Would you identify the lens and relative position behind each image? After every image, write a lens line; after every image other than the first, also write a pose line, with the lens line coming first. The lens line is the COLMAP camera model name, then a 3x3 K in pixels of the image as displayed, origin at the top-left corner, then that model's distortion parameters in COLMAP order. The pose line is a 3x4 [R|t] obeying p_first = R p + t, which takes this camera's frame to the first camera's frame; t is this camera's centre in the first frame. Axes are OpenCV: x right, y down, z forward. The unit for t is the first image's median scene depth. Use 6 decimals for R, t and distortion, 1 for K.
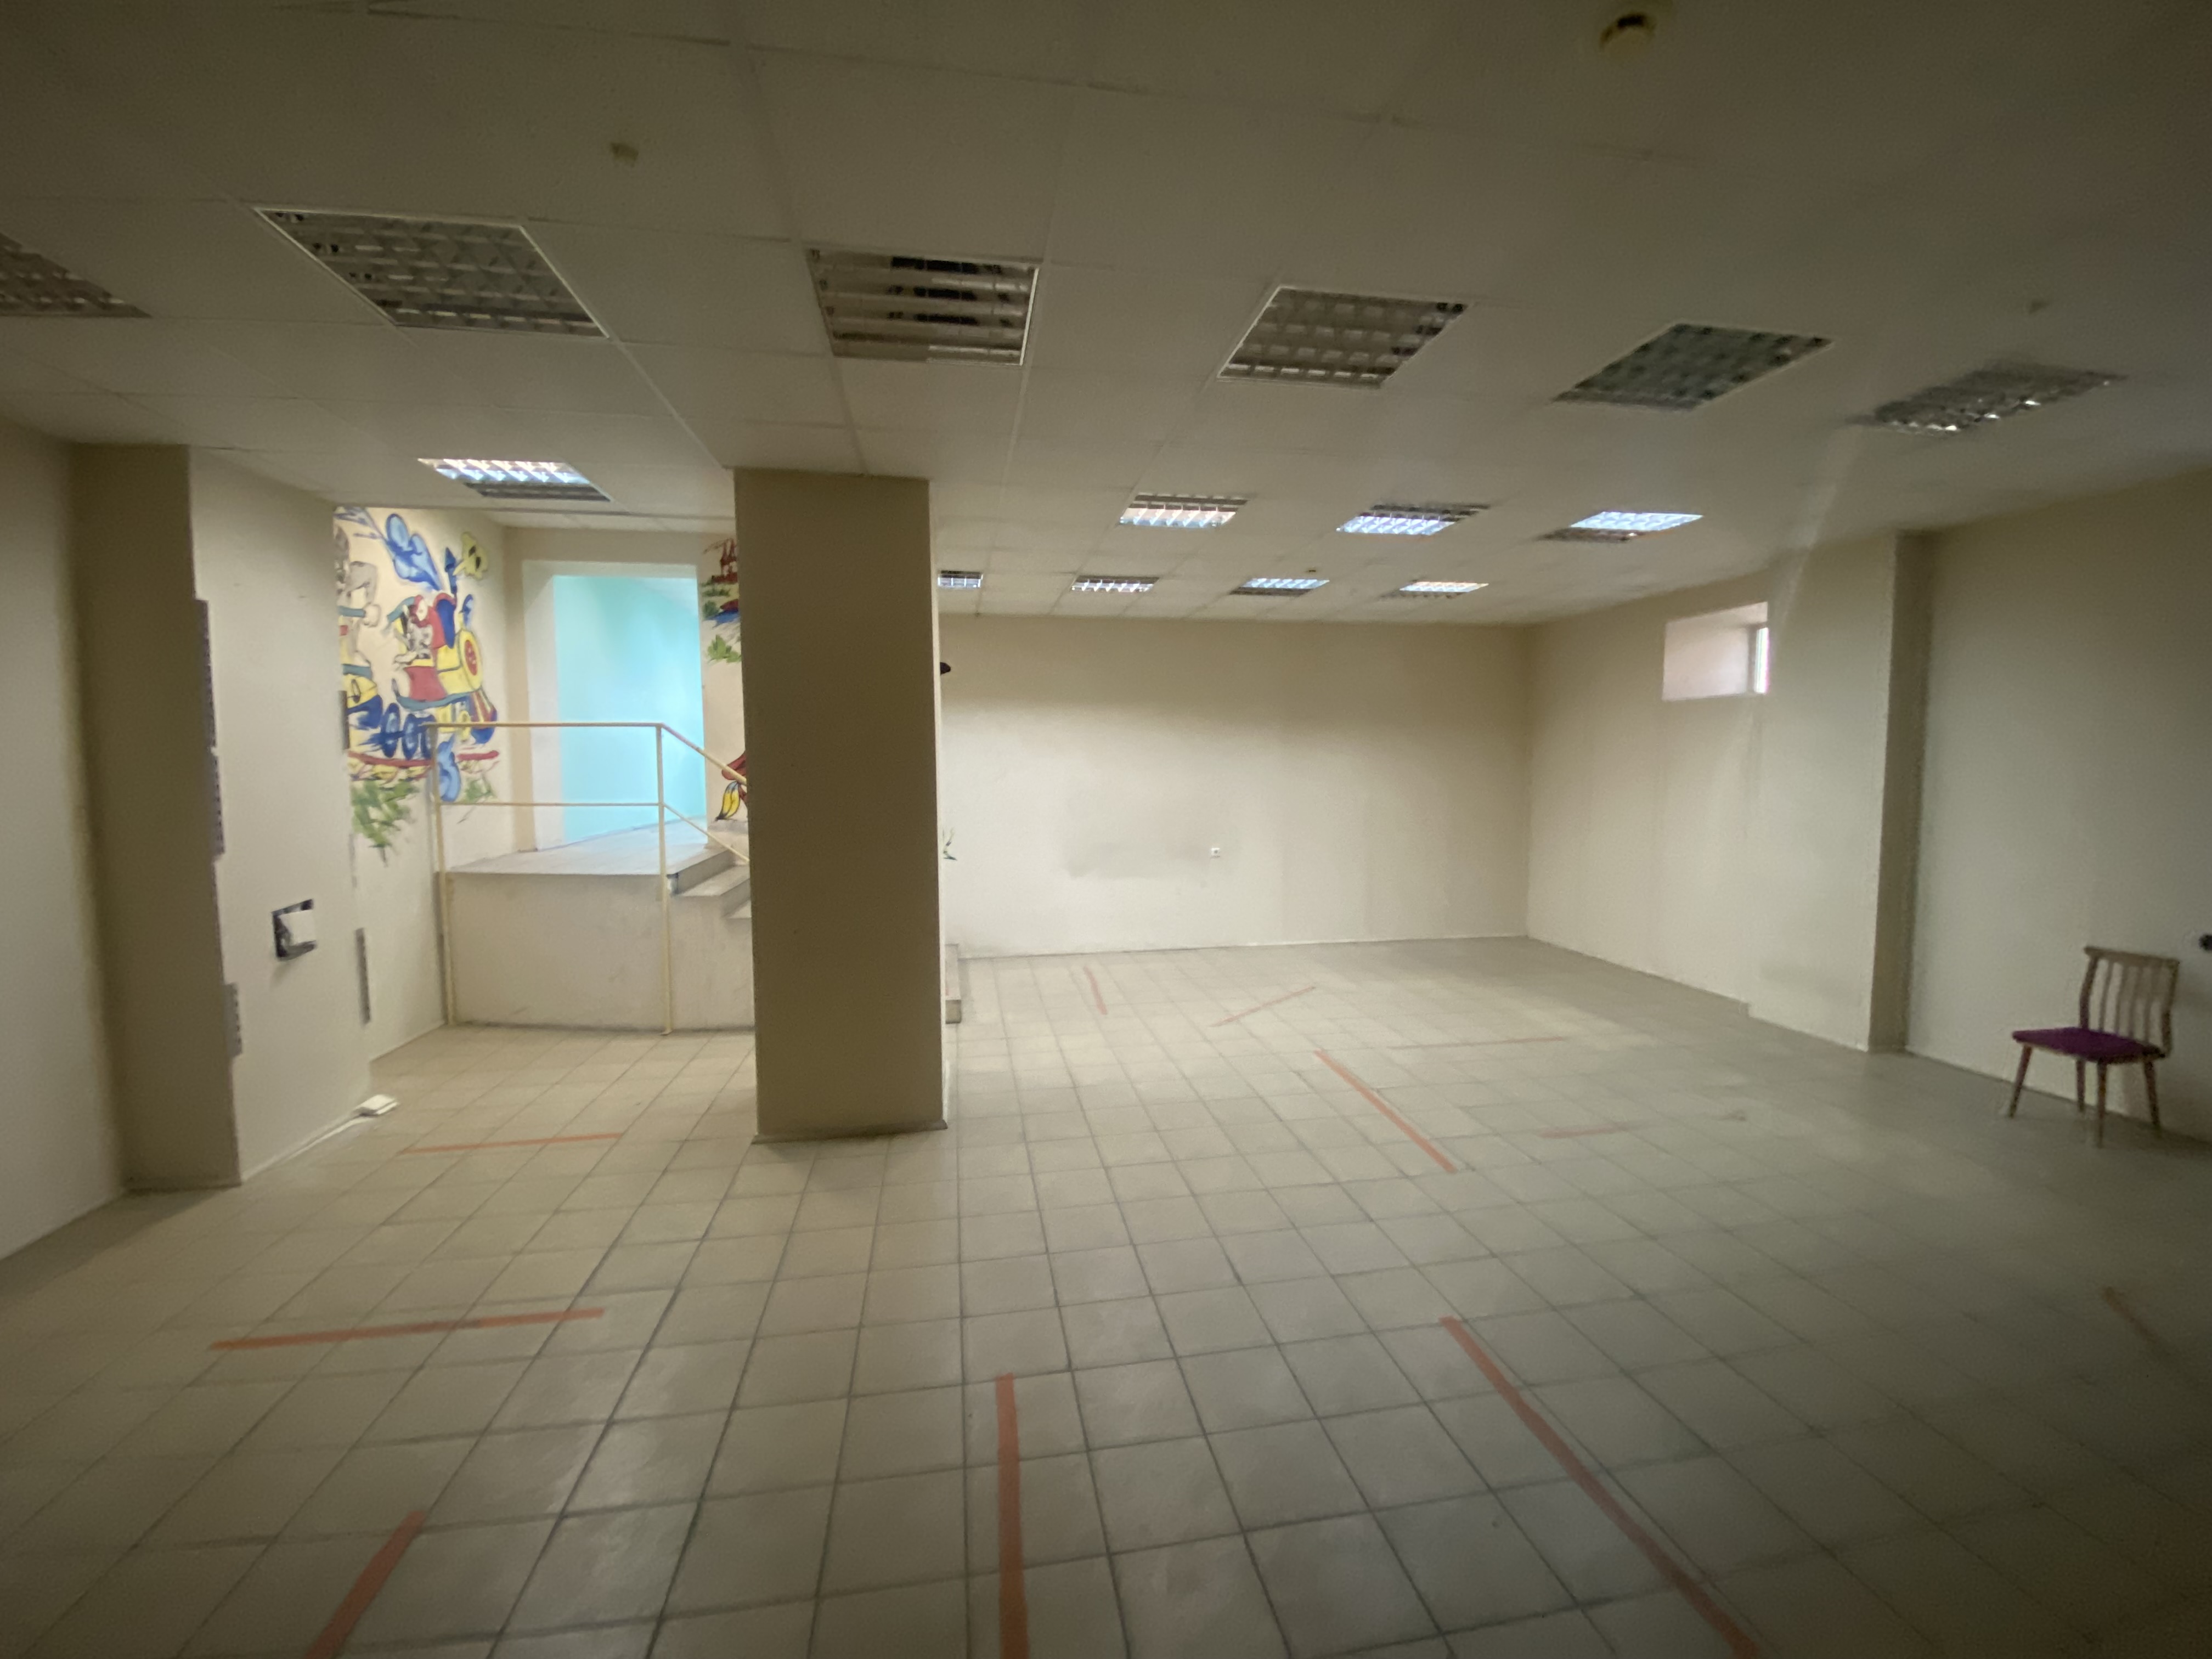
lens RADIAL K [[898.1, 0, 1106.0], [0, 898.1, 829.5], [0, 0, 1]] dist [-0.037154, 0.007983]
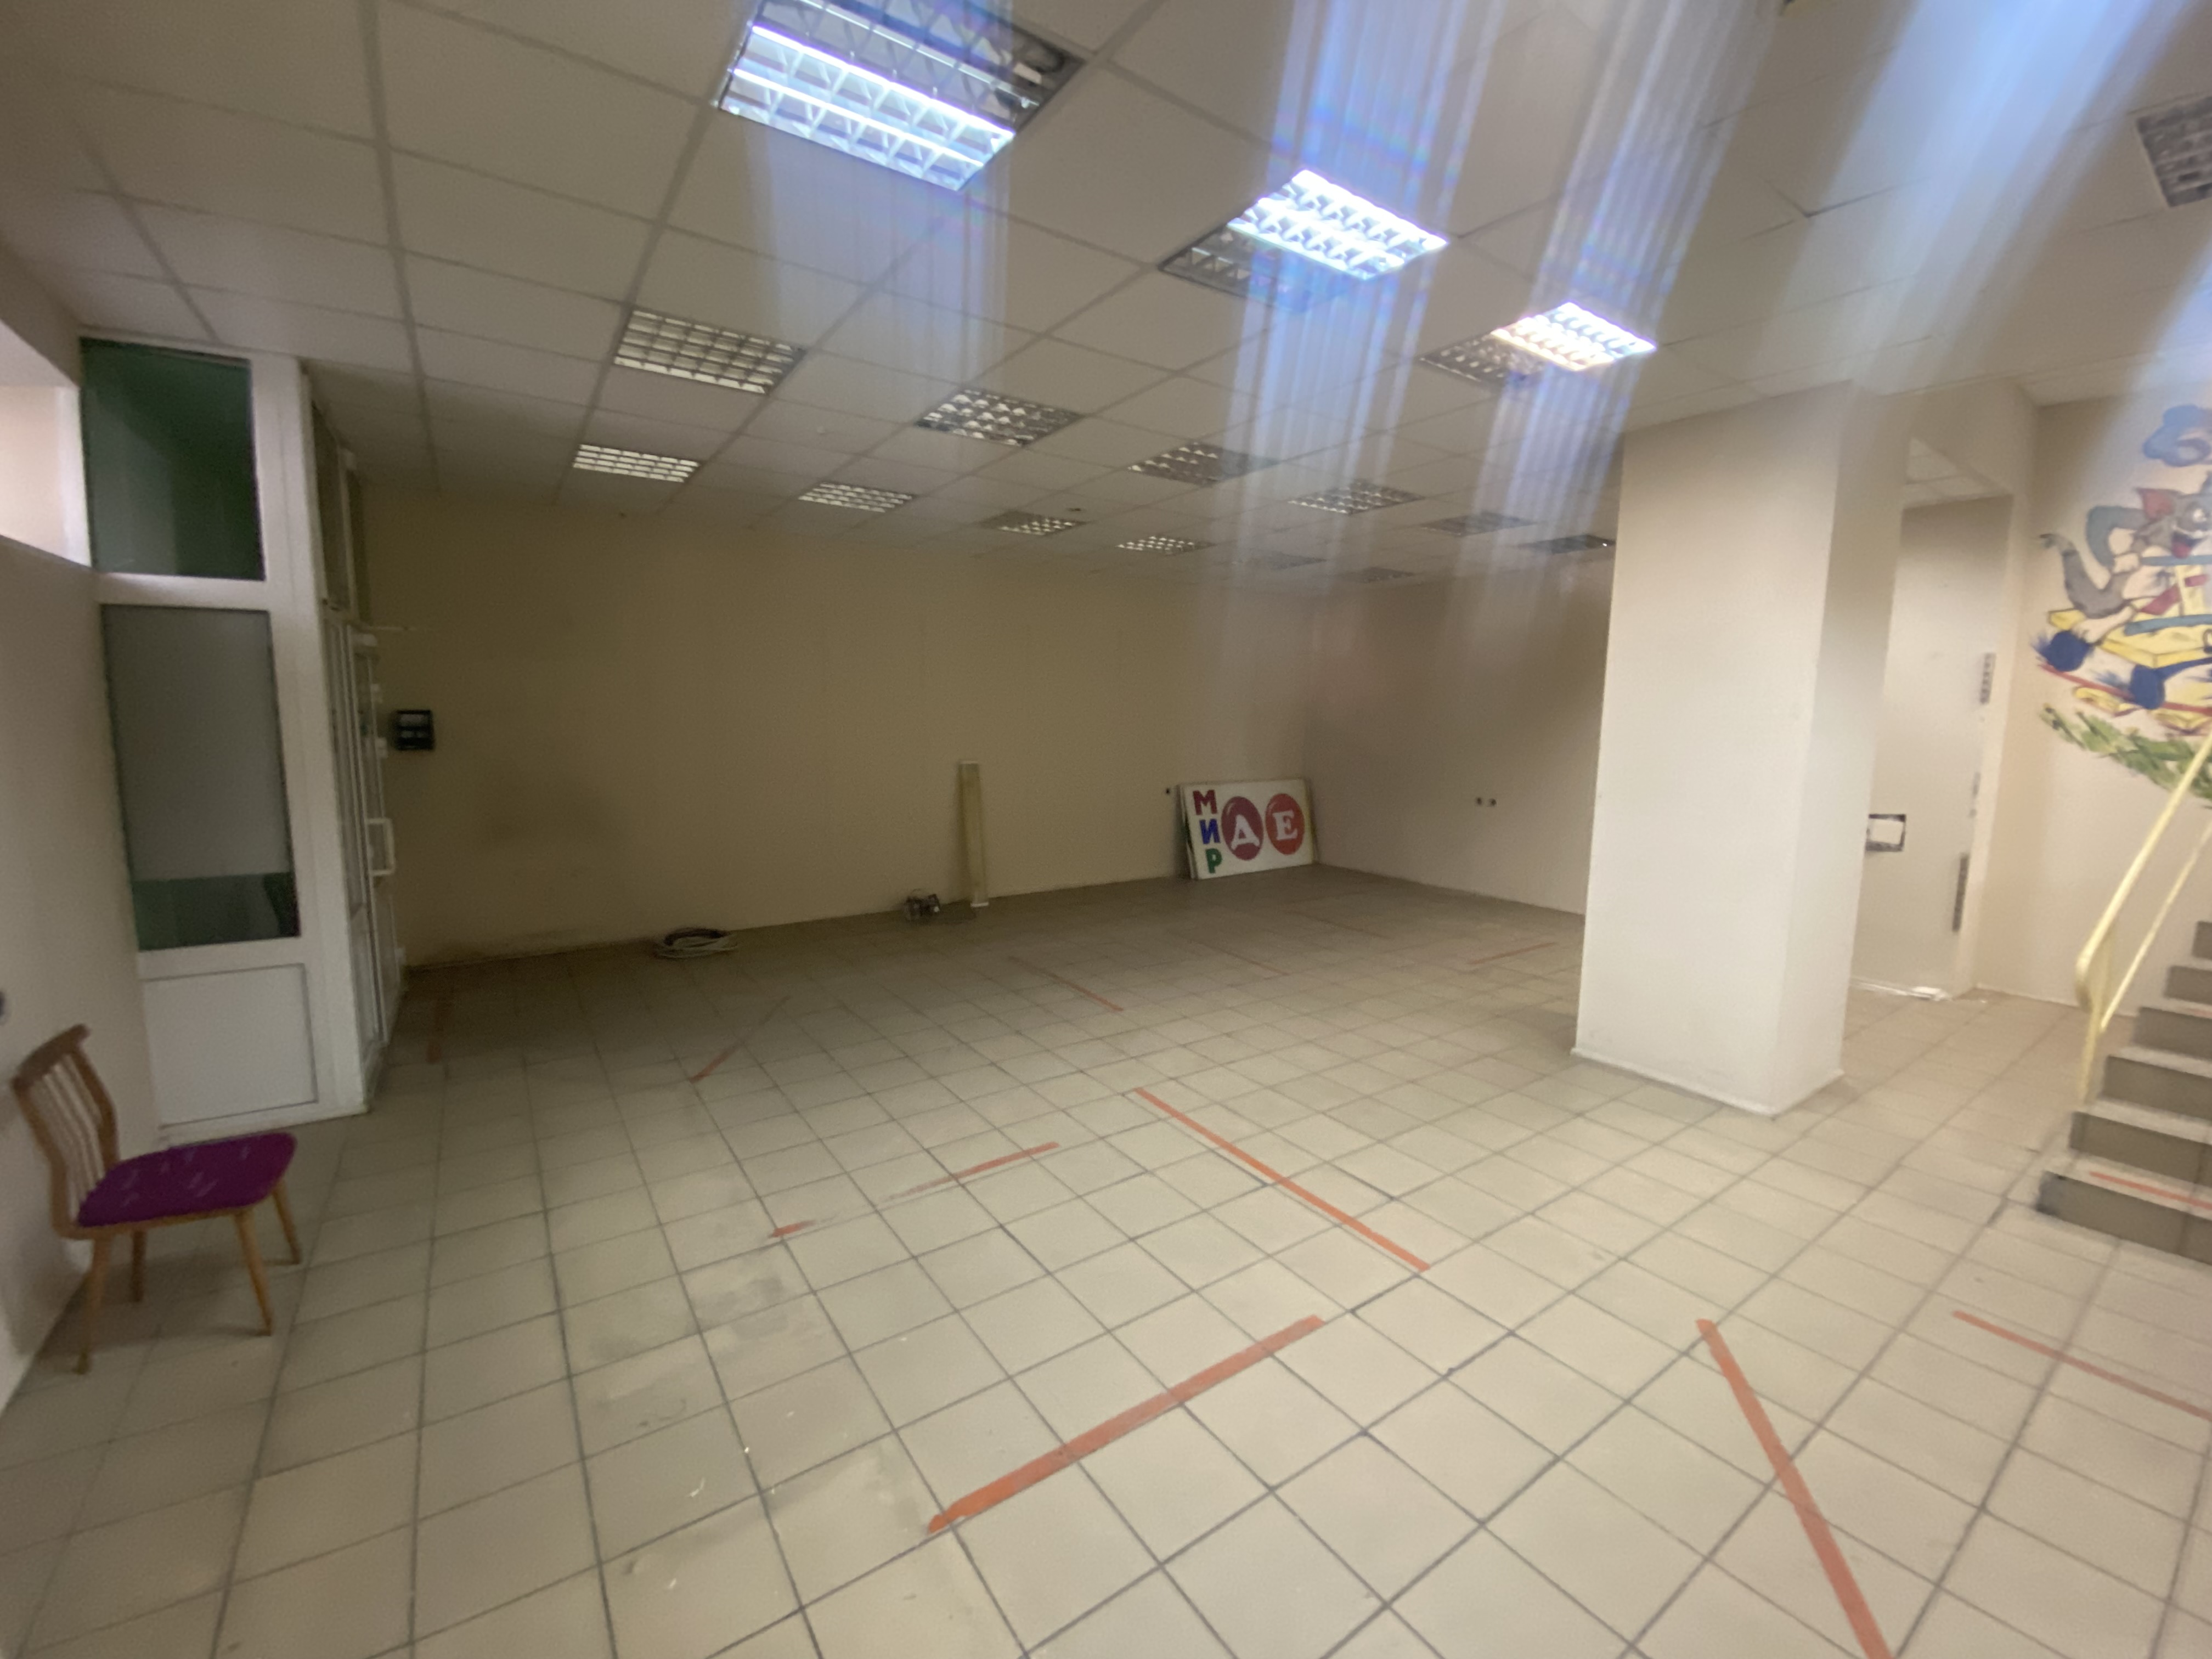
lens RADIAL K [[898.1, 0, 1106.0], [0, 898.1, 829.5], [0, 0, 1]] dist [-0.037154, 0.007983]
pose [[-0.906098, 0.042426, -0.420935, 1.665268], [-0.045844, 0.979254, 0.197383, -0.267198], [0.420577, 0.198145, -0.885355, 3.604142]]
